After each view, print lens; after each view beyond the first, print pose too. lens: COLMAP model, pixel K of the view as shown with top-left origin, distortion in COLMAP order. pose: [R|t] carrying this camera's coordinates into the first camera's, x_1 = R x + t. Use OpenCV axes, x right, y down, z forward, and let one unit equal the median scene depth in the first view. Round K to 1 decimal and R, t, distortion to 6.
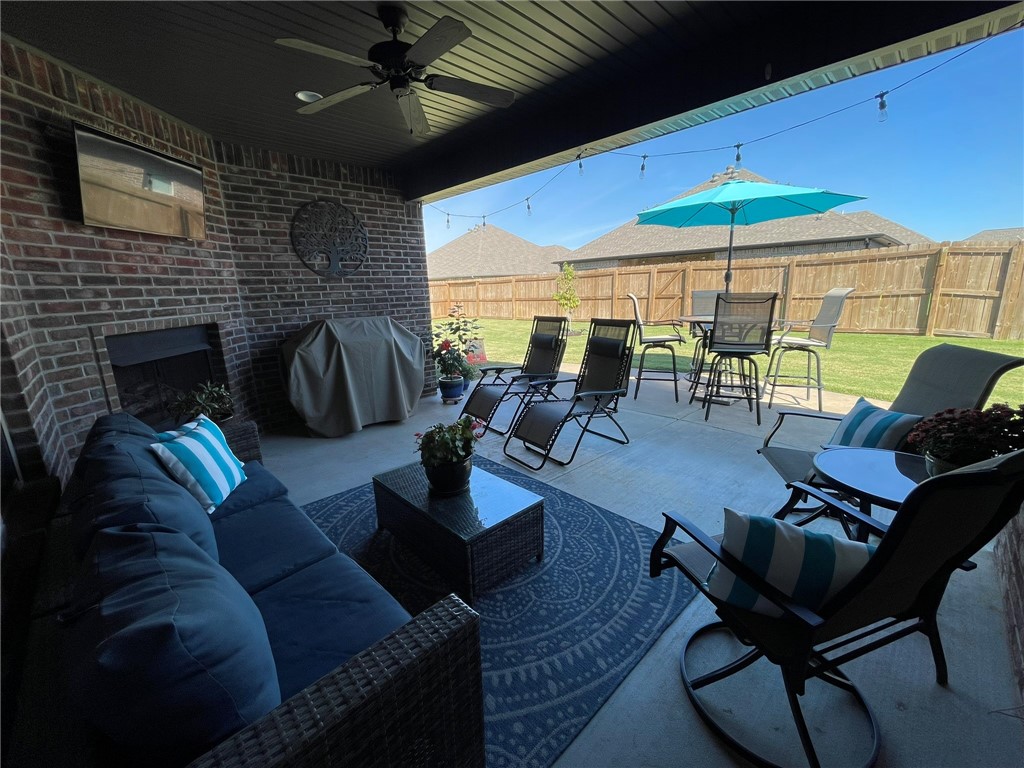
lens RADIAL K [[420.1, 0, 513.9], [0, 420.1, 381.4], [0, 0, 1]] dist [-0.001329, 0.000555]
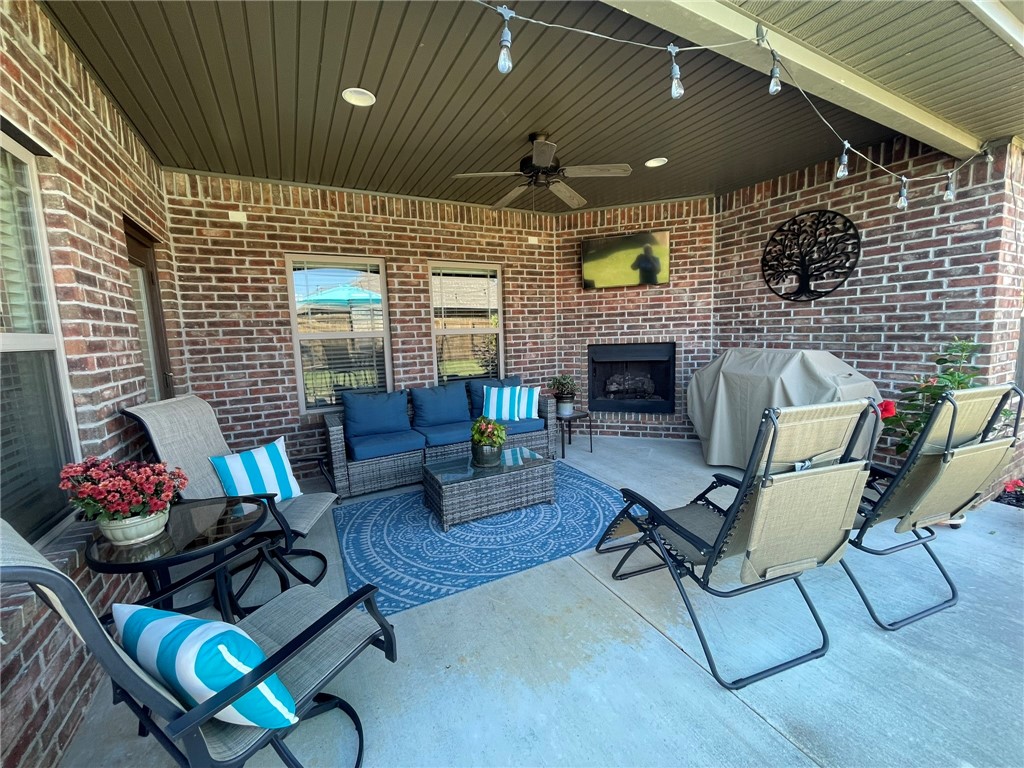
lens RADIAL K [[420.1, 0, 504.5], [0, 420.1, 382.1], [0, 0, 1]] dist [-0.001329, 0.000555]
pose [[-0.301496, 0.160059, -0.939937, 0.664925], [-0.165412, 0.962081, 0.216887, -0.199194], [0.939010, 0.220867, -0.263588, 0.796637]]
